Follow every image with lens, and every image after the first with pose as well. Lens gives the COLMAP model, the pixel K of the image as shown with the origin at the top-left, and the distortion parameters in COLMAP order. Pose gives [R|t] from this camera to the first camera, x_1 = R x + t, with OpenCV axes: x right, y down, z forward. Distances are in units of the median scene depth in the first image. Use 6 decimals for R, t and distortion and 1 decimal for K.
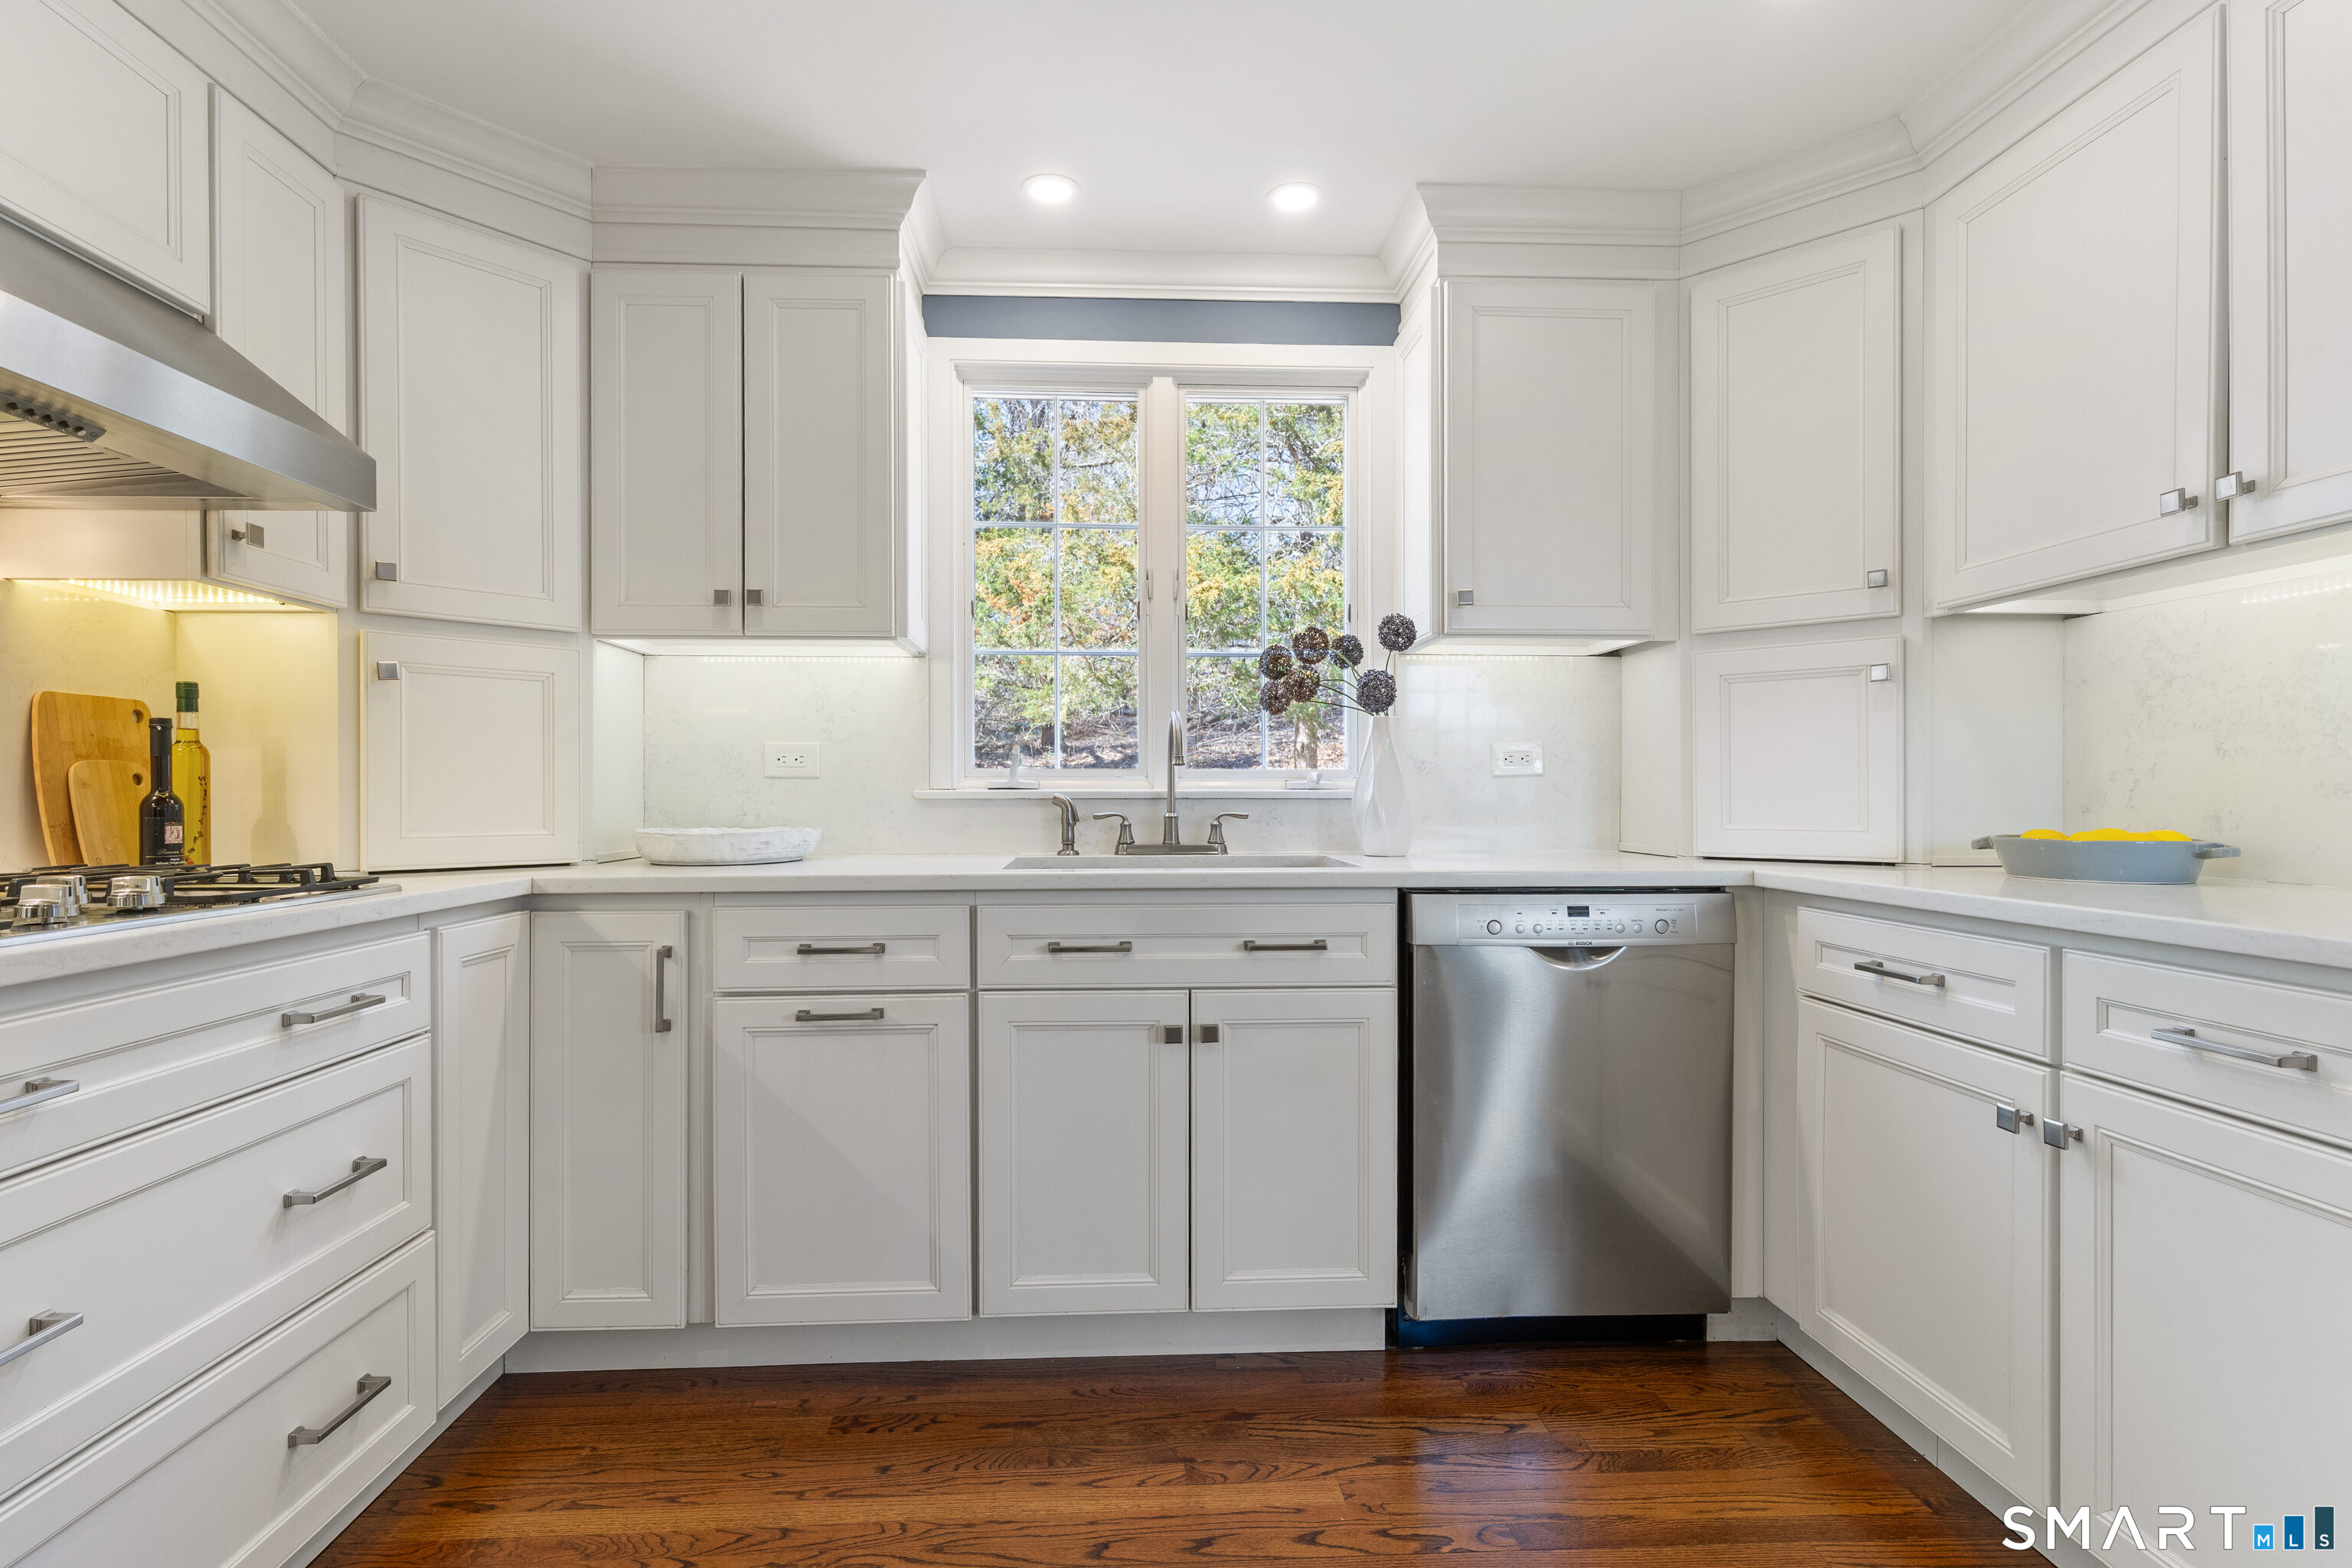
lens RADIAL K [[1133.0, 0, 1169.7], [0, 1133.0, 795.8], [0, 0, 1]] dist [0.003128, -0.002896]
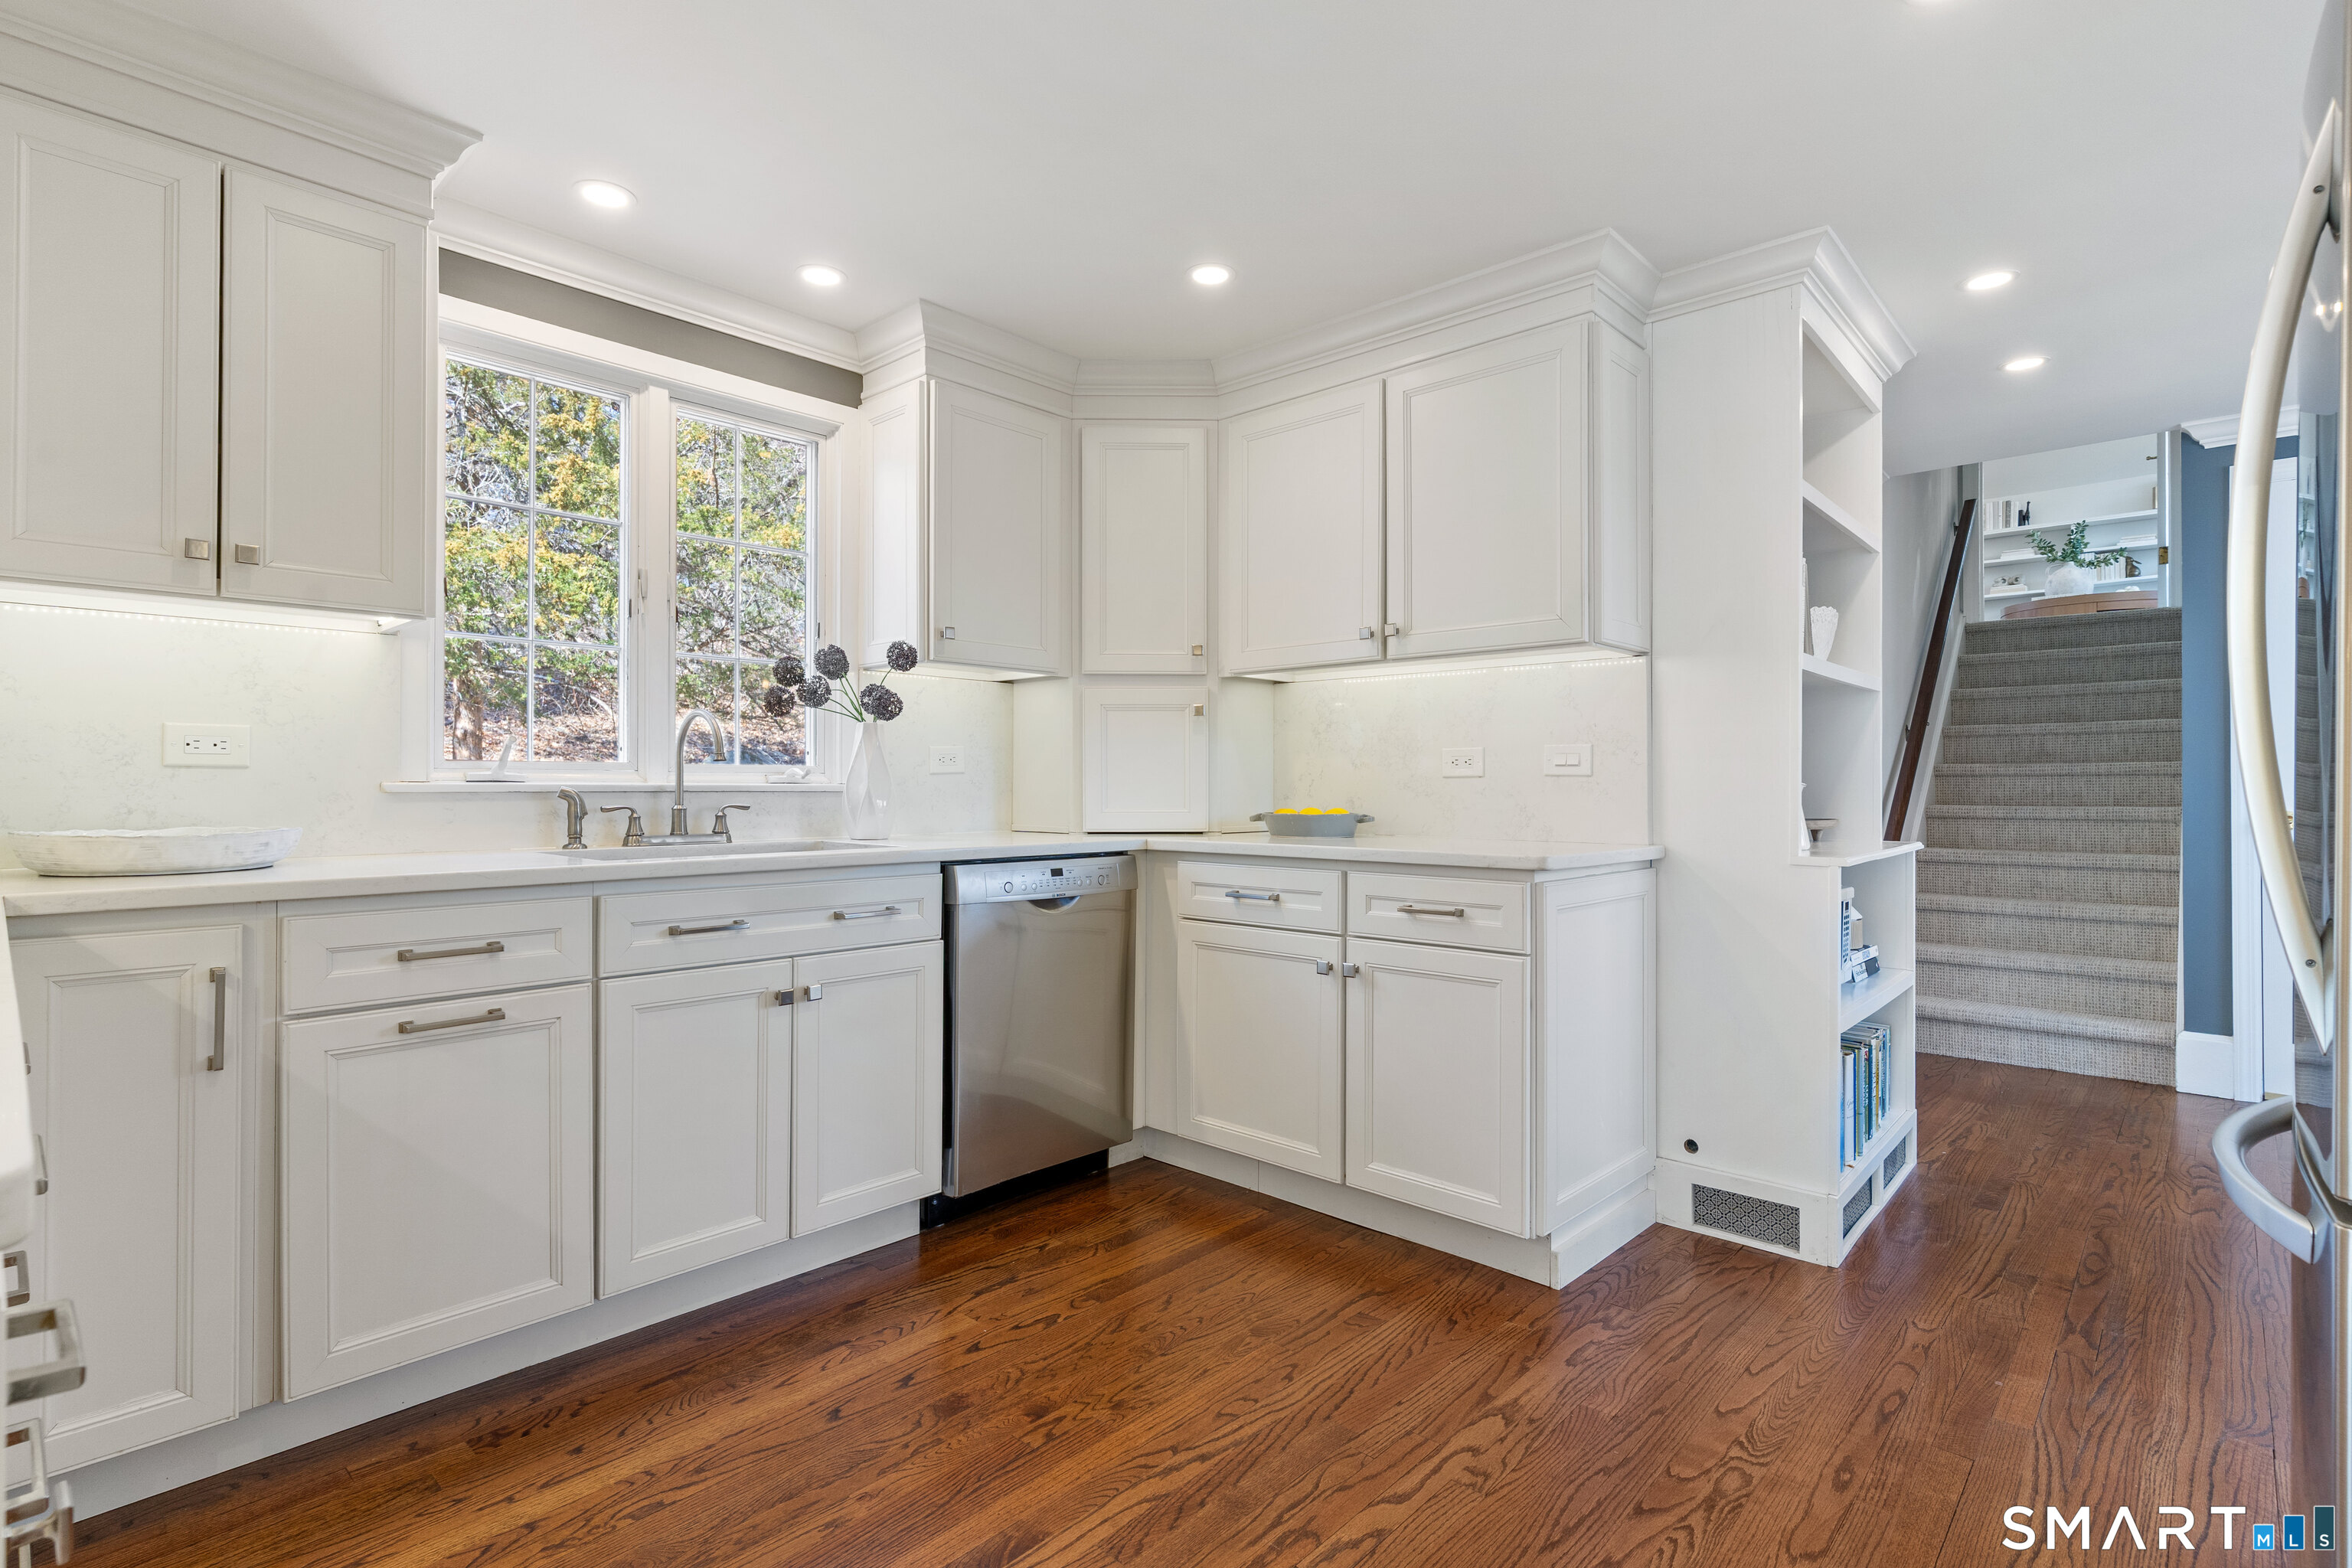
lens RADIAL K [[1133.0, 0, 1154.4], [0, 1133.0, 777.1], [0, 0, 1]] dist [0.003128, -0.002896]
pose [[0.720583, 0.007577, 0.693327, -0.516937], [-0.000908, 0.999950, -0.009984, -0.000961], [-0.693368, 0.006565, 0.720554, -0.085508]]
